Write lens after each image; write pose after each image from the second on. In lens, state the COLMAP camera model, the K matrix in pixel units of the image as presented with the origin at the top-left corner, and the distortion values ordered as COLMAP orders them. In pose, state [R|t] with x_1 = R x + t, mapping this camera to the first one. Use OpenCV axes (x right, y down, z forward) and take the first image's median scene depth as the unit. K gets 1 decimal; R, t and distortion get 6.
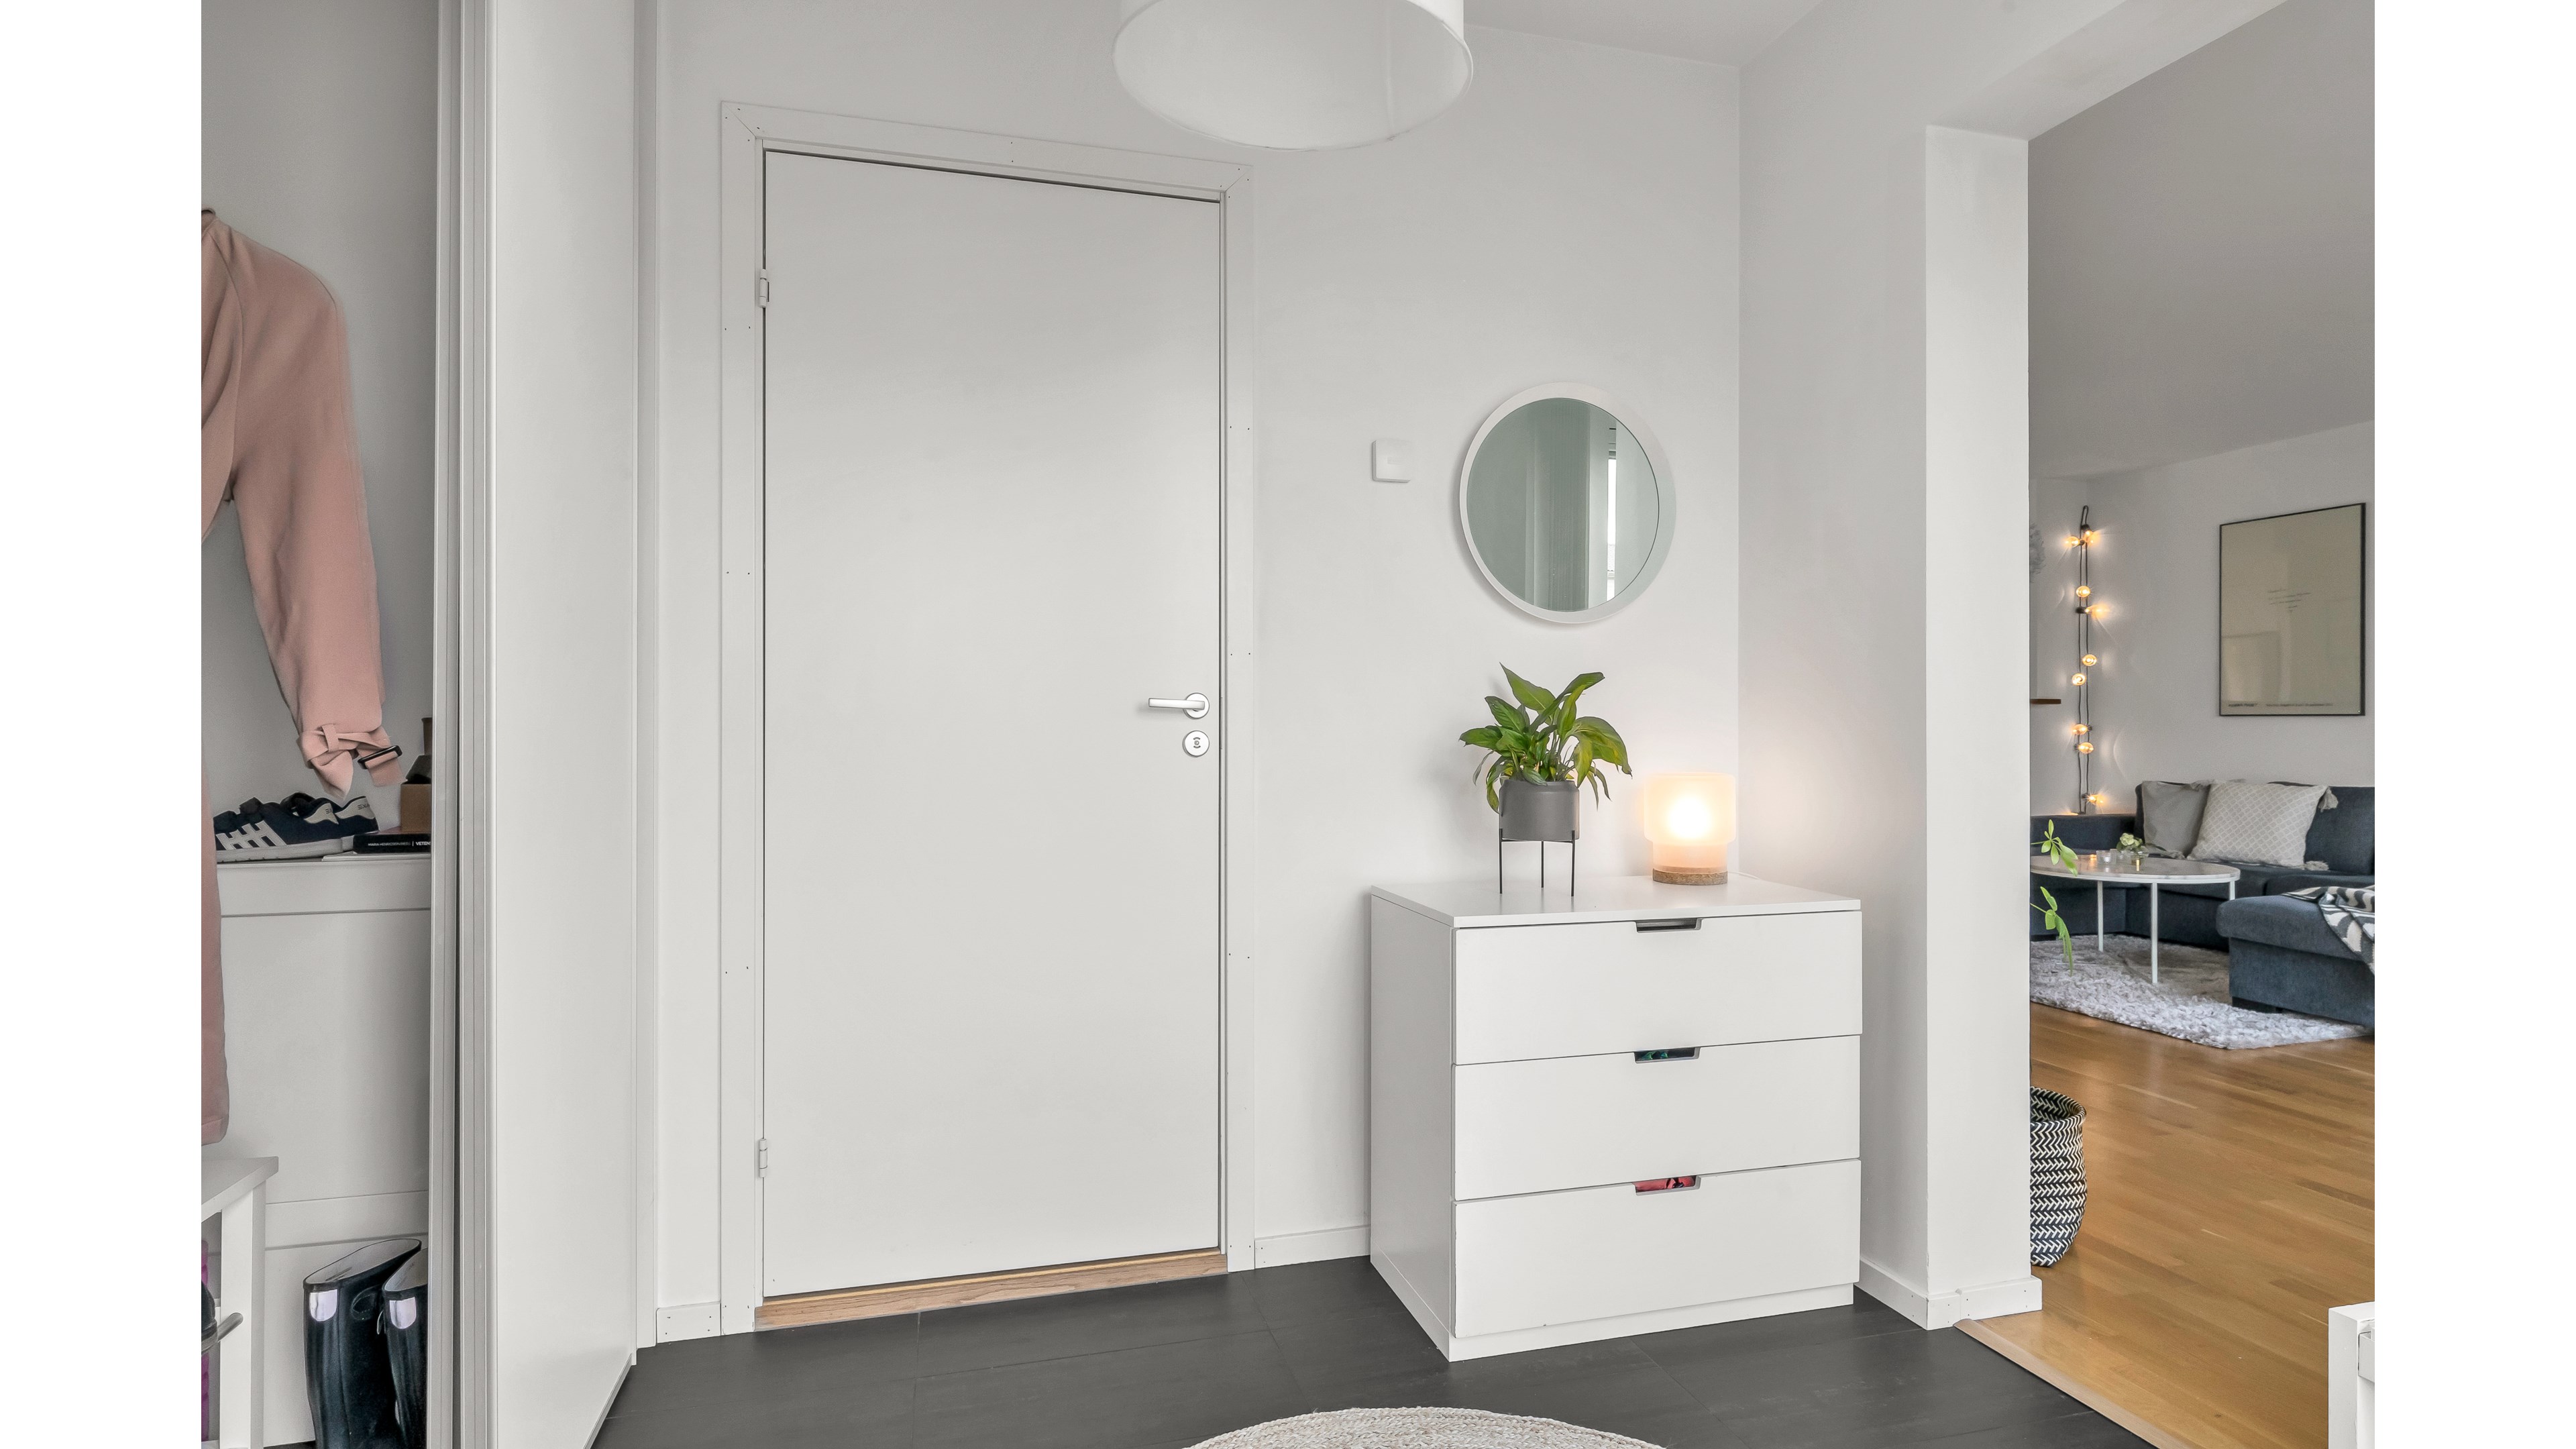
lens RADIAL K [[1307.1, 0, 1284.4], [0, 1307.1, 719.3], [0, 0, 1]] dist [-0.000865, -0.000281]
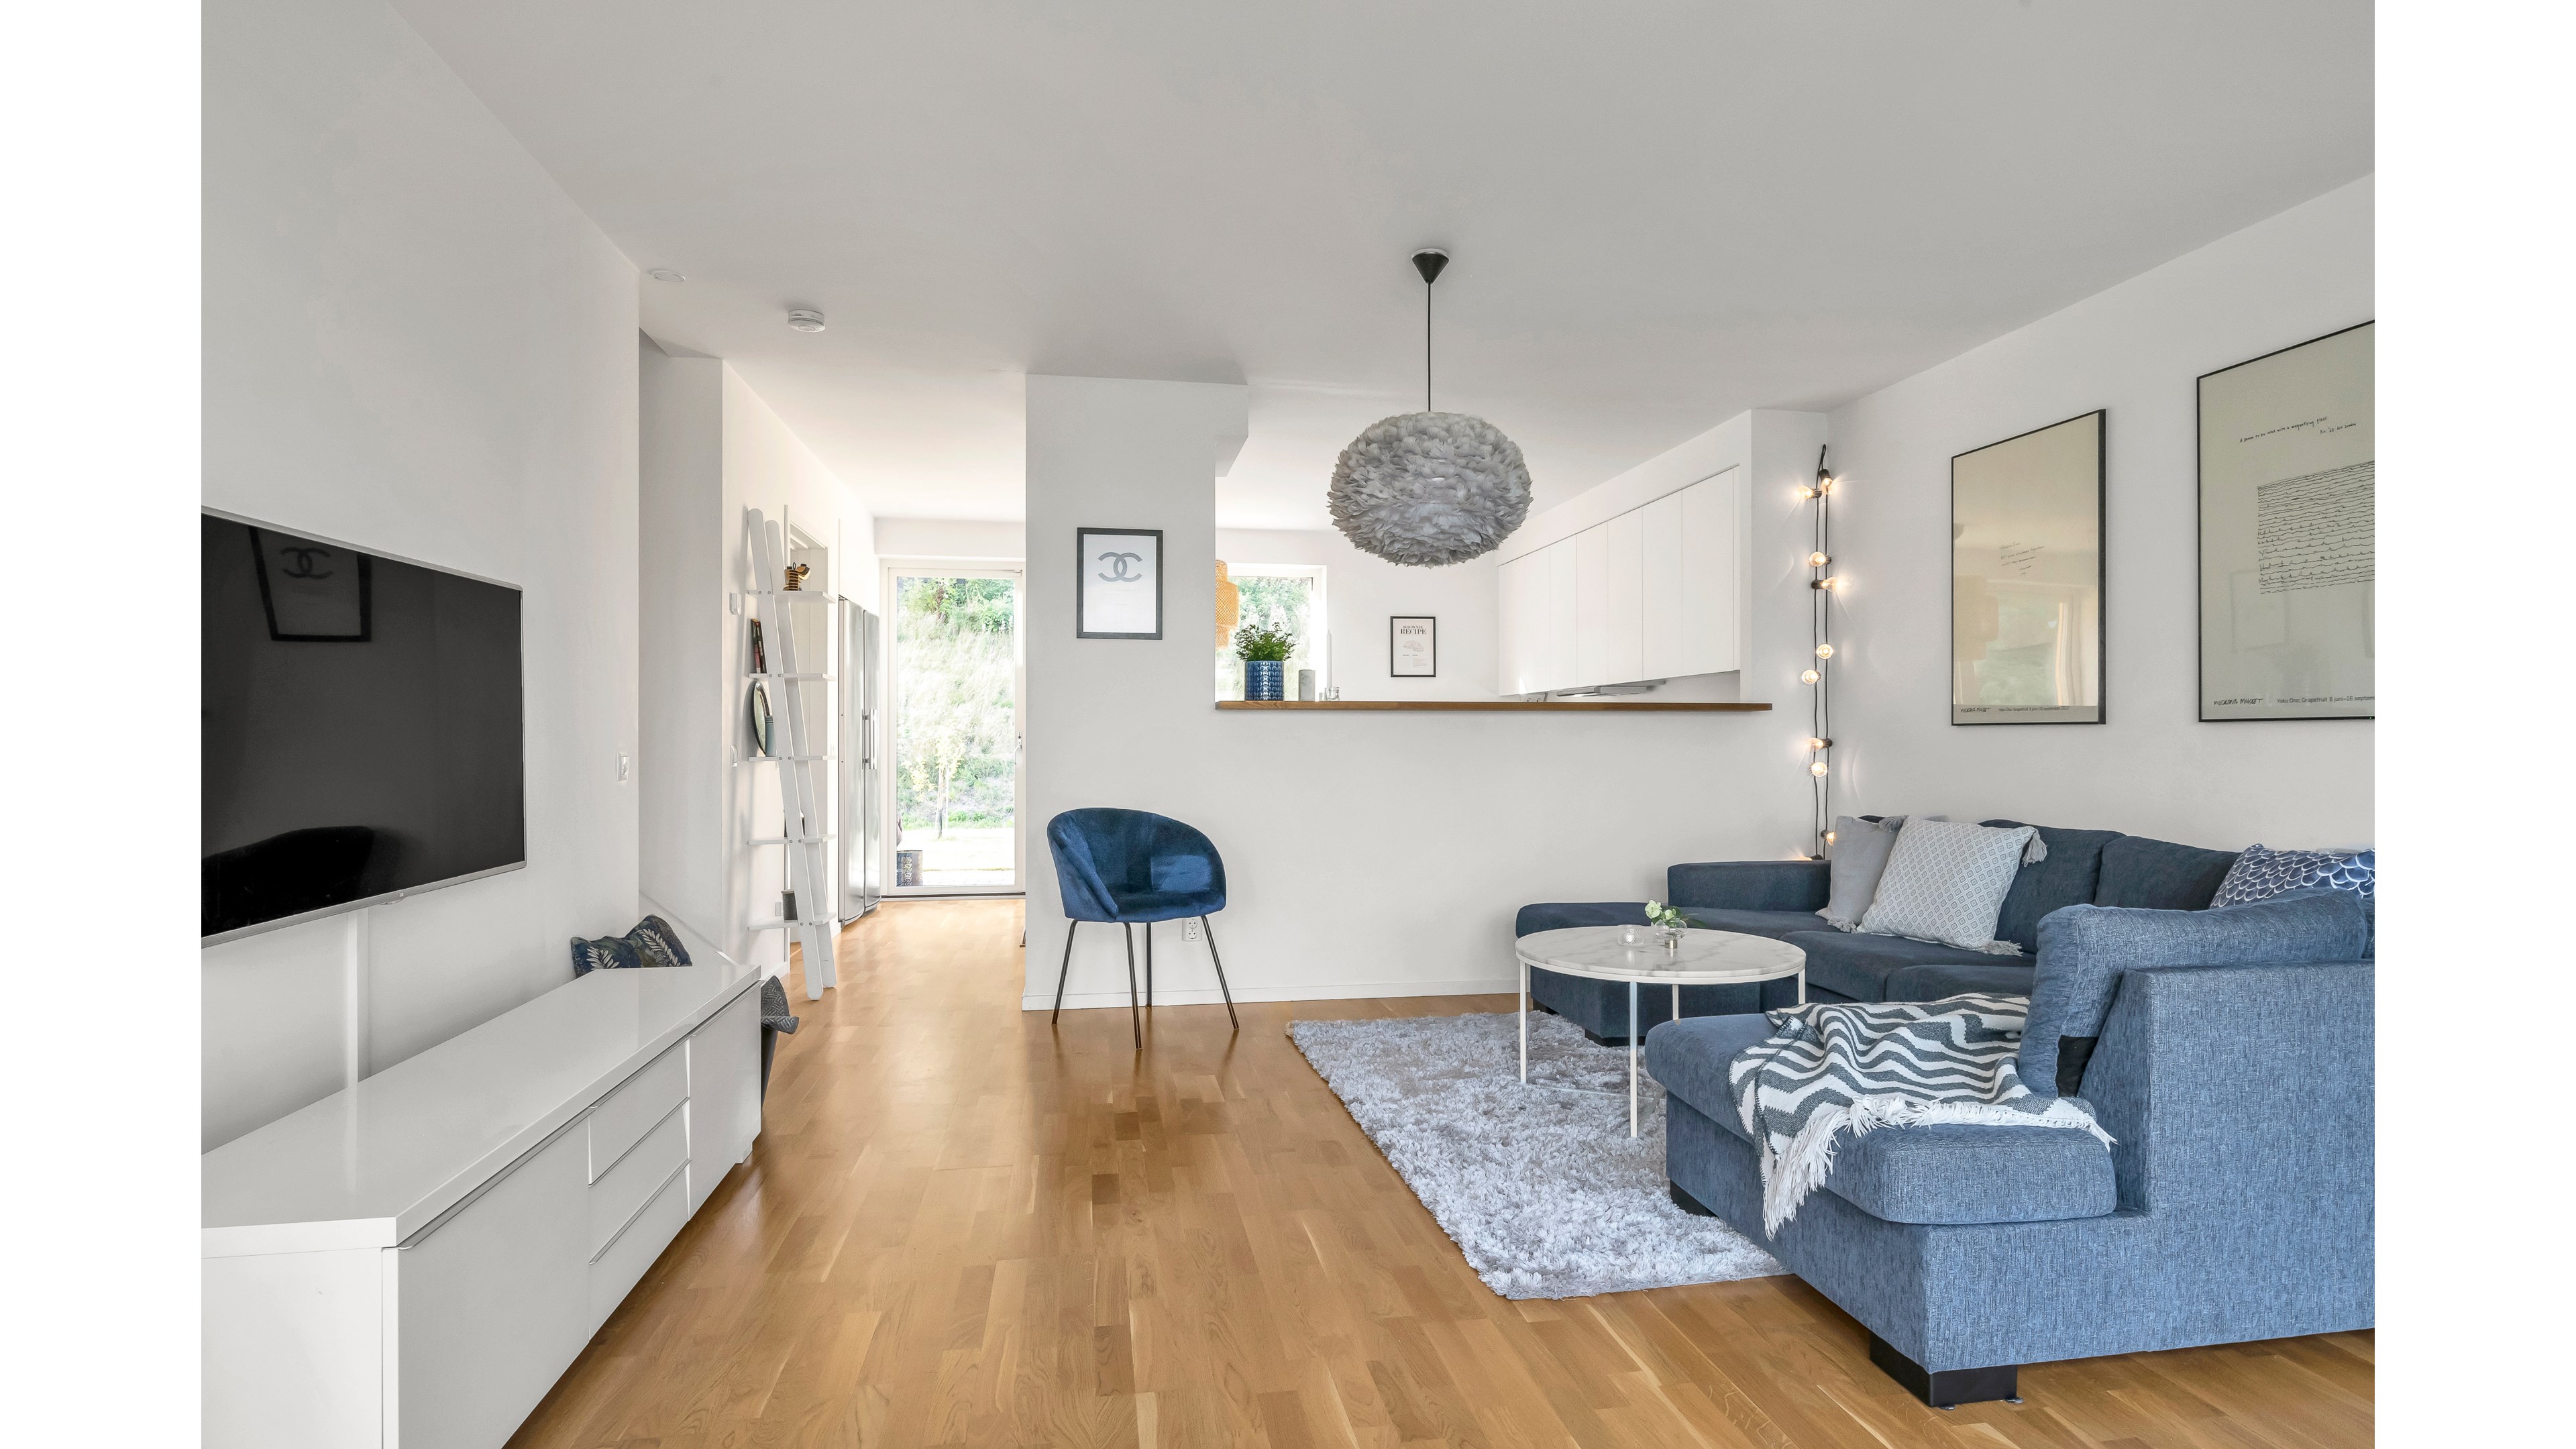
lens RADIAL K [[1263.6, 0, 1276.2], [0, 1263.6, 733.6], [0, 0, 1]] dist [-0.001156, -0.000937]
pose [[0.991434, -0.006357, -0.130452, 0.505558], [0.005862, 0.999974, -0.004178, 0.003466], [0.130475, 0.003378, 0.991446, 0.312906]]
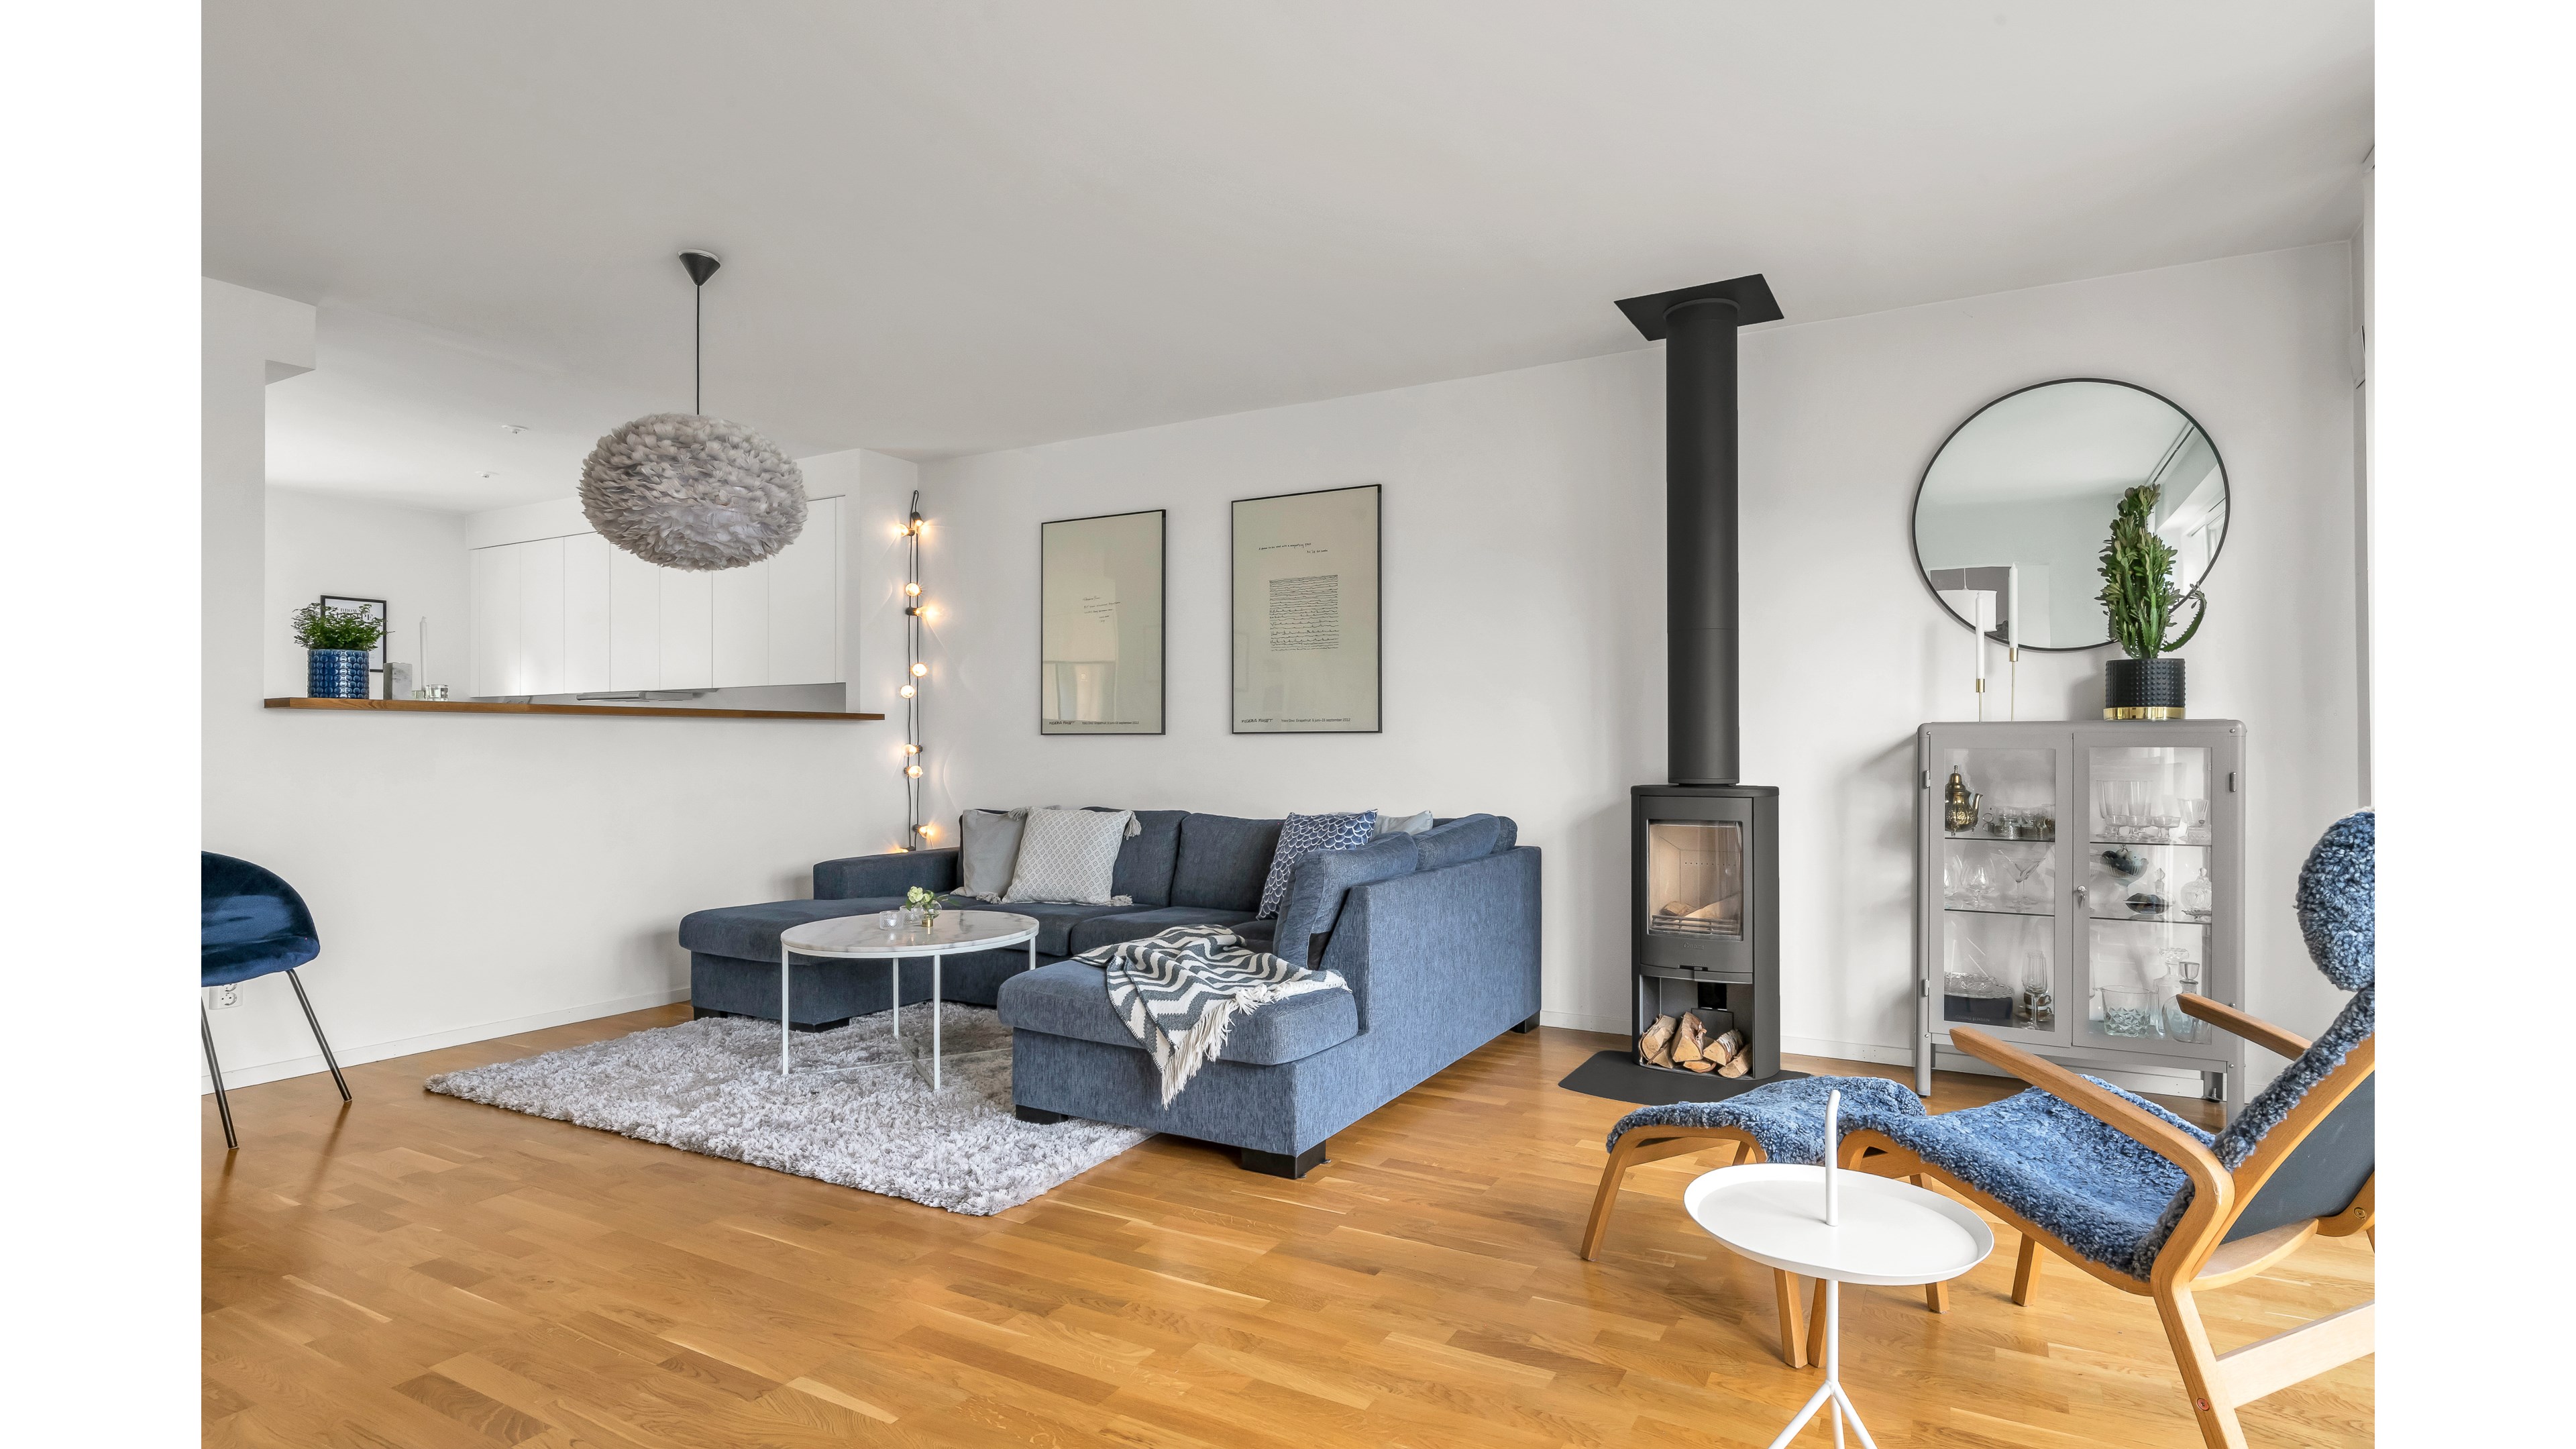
lens RADIAL K [[1263.6, 0, 1276.2], [0, 1263.6, 733.6], [0, 0, 1]] dist [-0.001156, -0.000937]
pose [[0.724466, 0.001307, 0.689310, 0.269903], [0.003543, 0.999978, -0.005620, 0.002817], [-0.689302, 0.006514, 0.724445, 0.299217]]
